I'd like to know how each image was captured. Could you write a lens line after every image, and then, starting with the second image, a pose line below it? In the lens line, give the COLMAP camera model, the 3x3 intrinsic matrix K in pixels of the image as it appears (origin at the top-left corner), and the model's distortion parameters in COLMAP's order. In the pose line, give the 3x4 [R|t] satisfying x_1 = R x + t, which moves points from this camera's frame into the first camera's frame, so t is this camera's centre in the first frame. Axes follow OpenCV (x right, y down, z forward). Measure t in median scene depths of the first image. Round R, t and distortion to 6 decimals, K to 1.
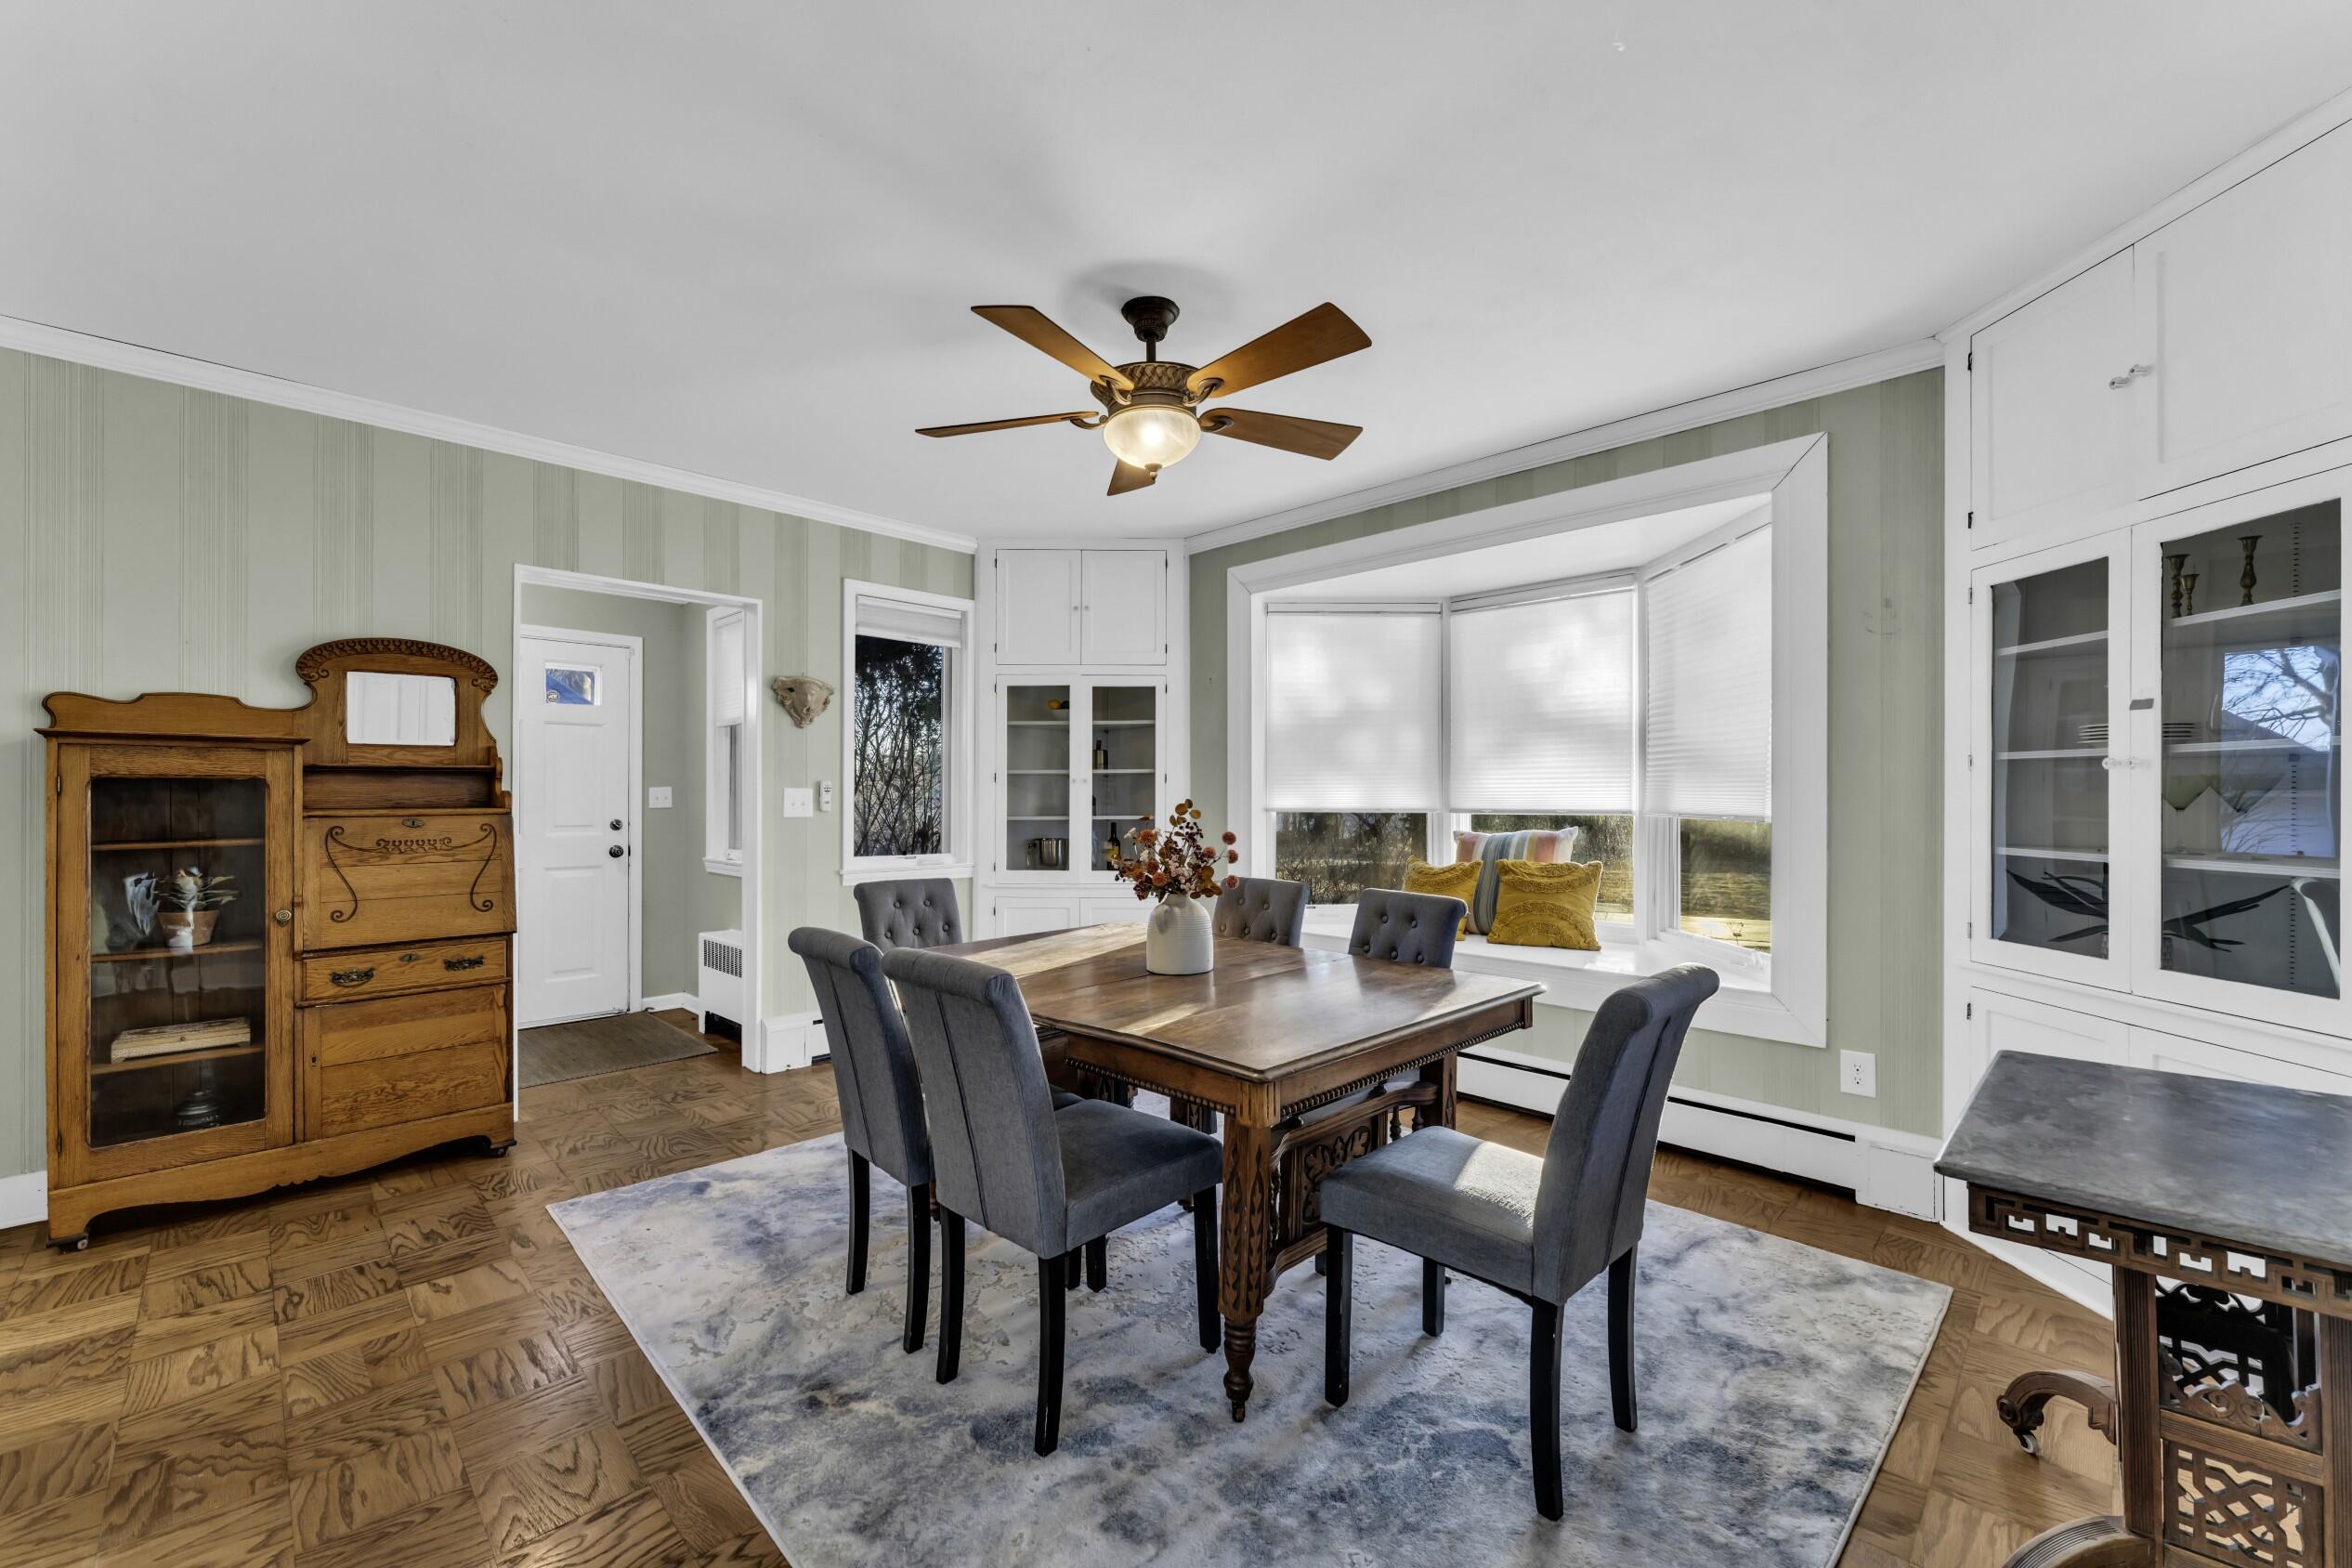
lens RADIAL K [[943.2, 0, 1176.8], [0, 943.2, 794.3], [0, 0, 1]] dist [-0.003750, 0.000050]
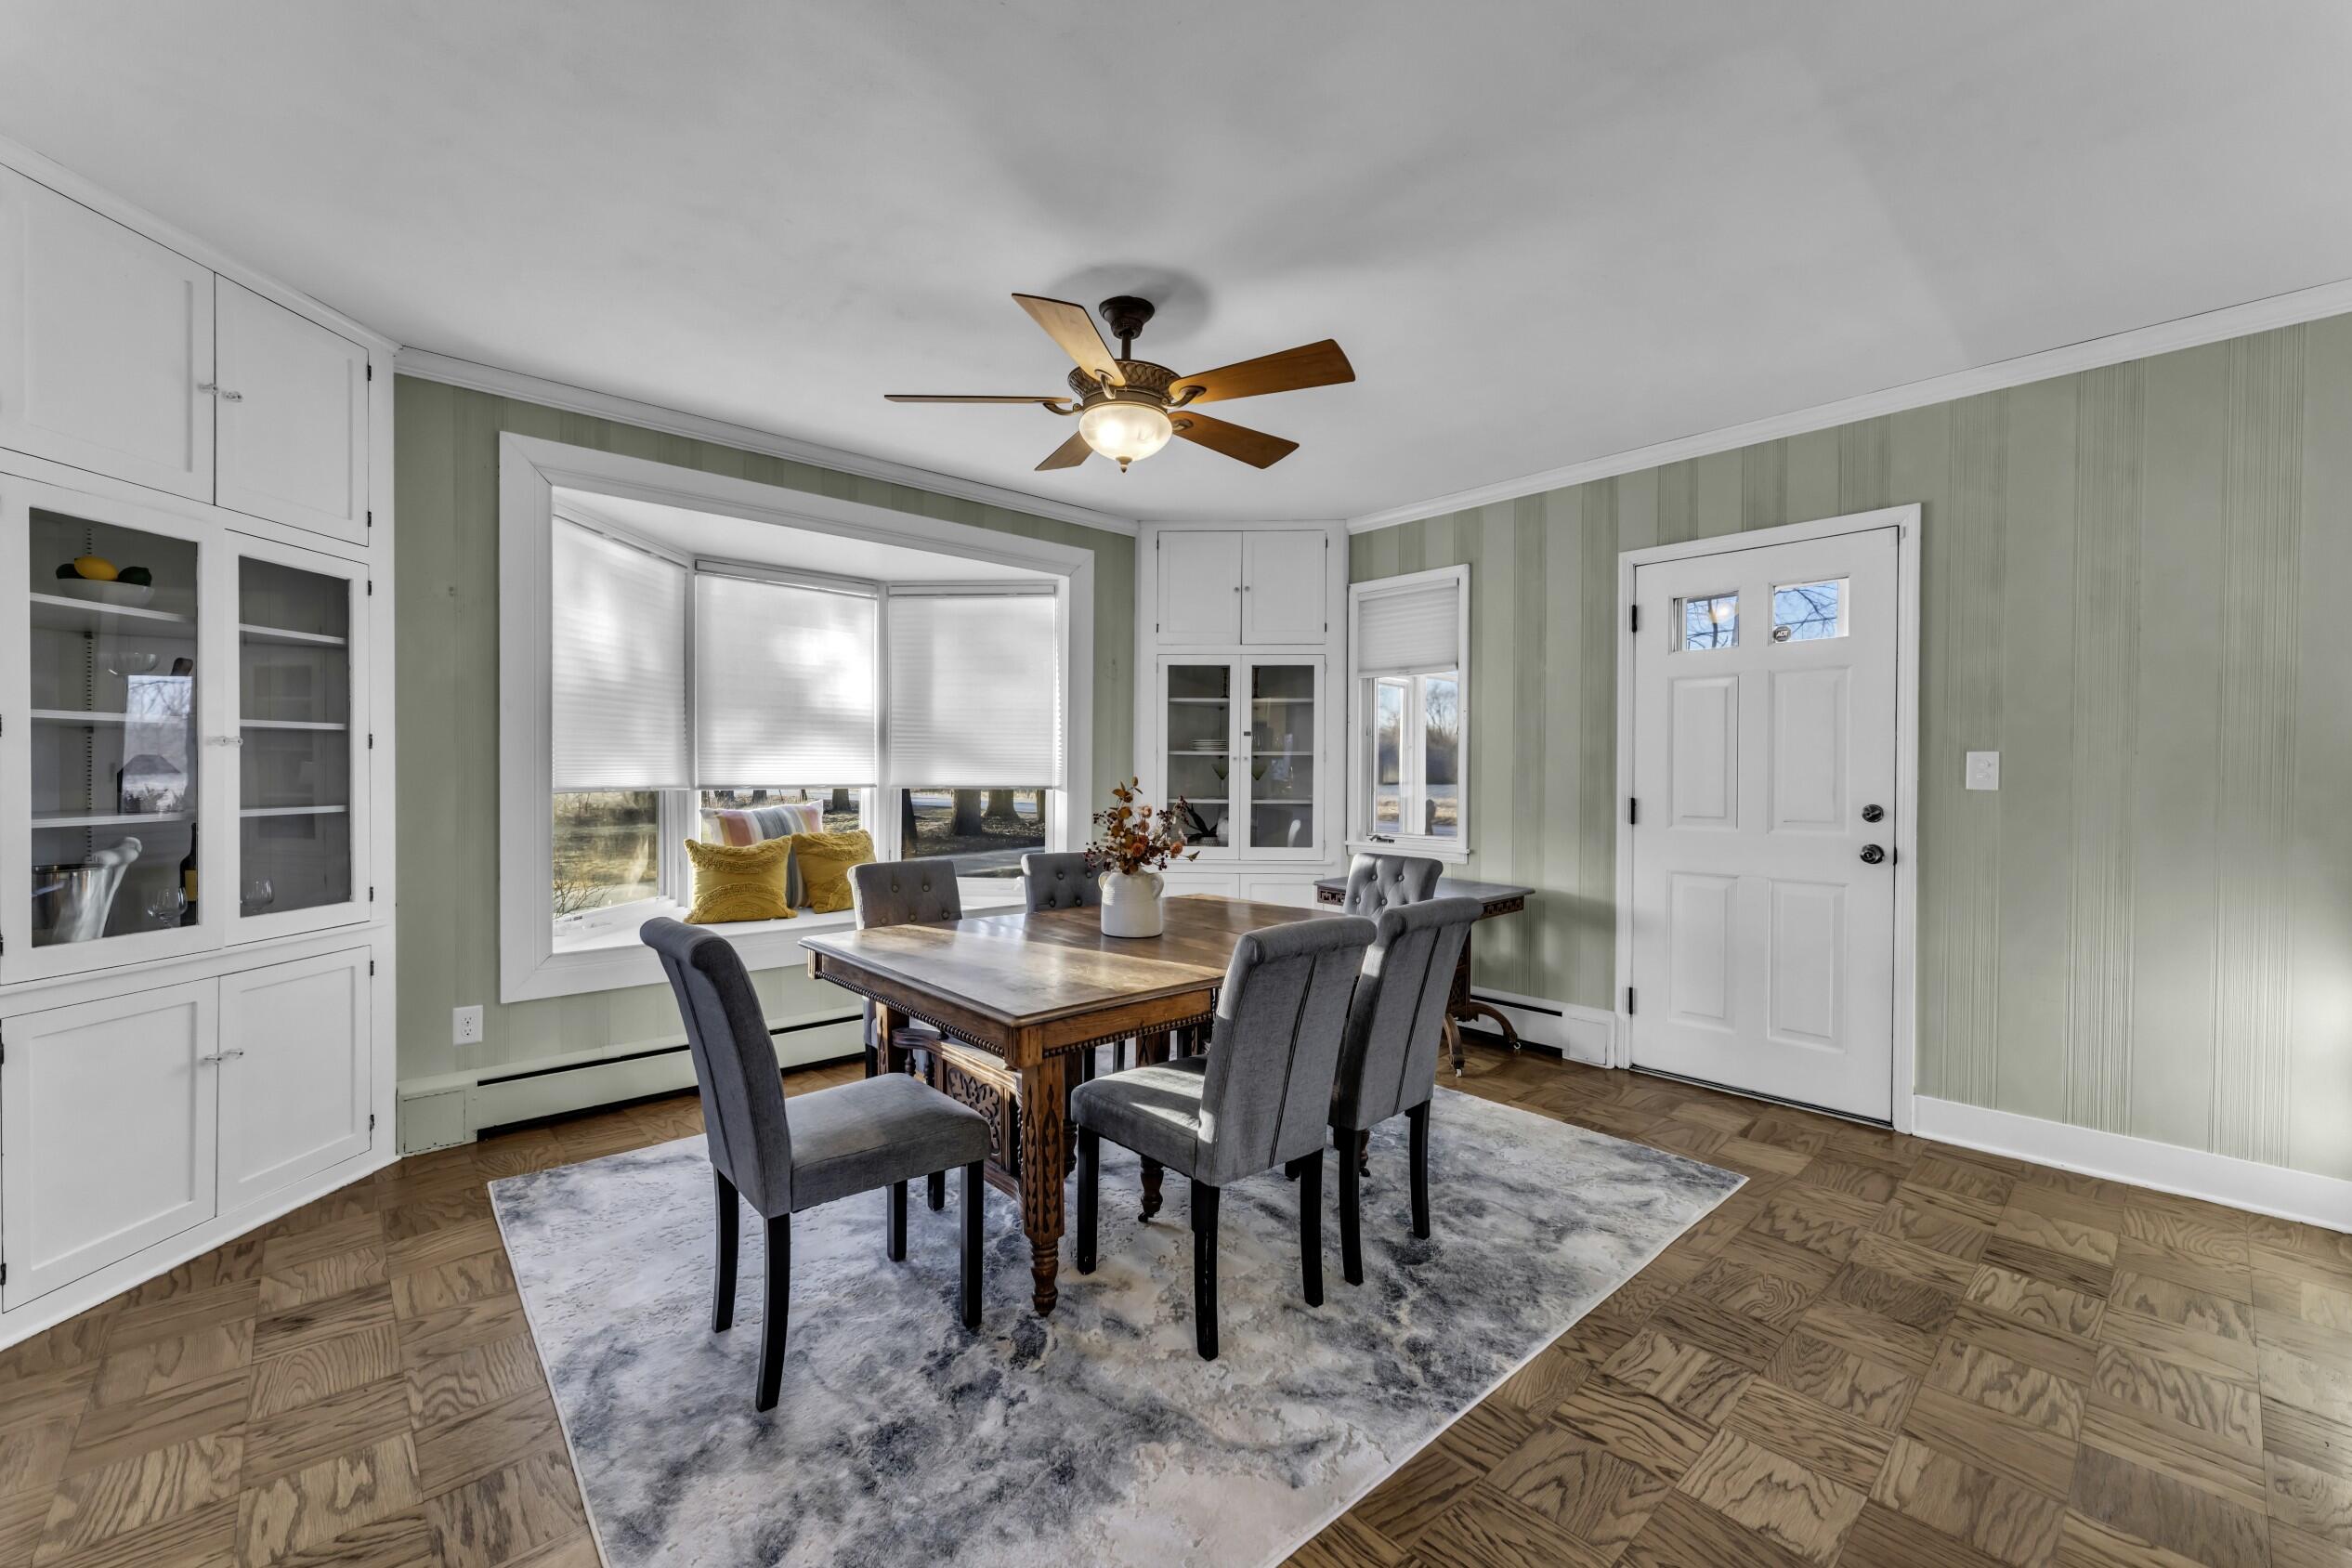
lens RADIAL K [[943.2, 0, 1181.6], [0, 943.2, 775.5], [0, 0, 1]] dist [-0.003750, 0.000050]
pose [[0.042955, 0.002134, 0.999075, -1.096907], [0.002091, 0.999995, -0.002226, 0.010070], [-0.999075, 0.002185, 0.042950, 0.914201]]
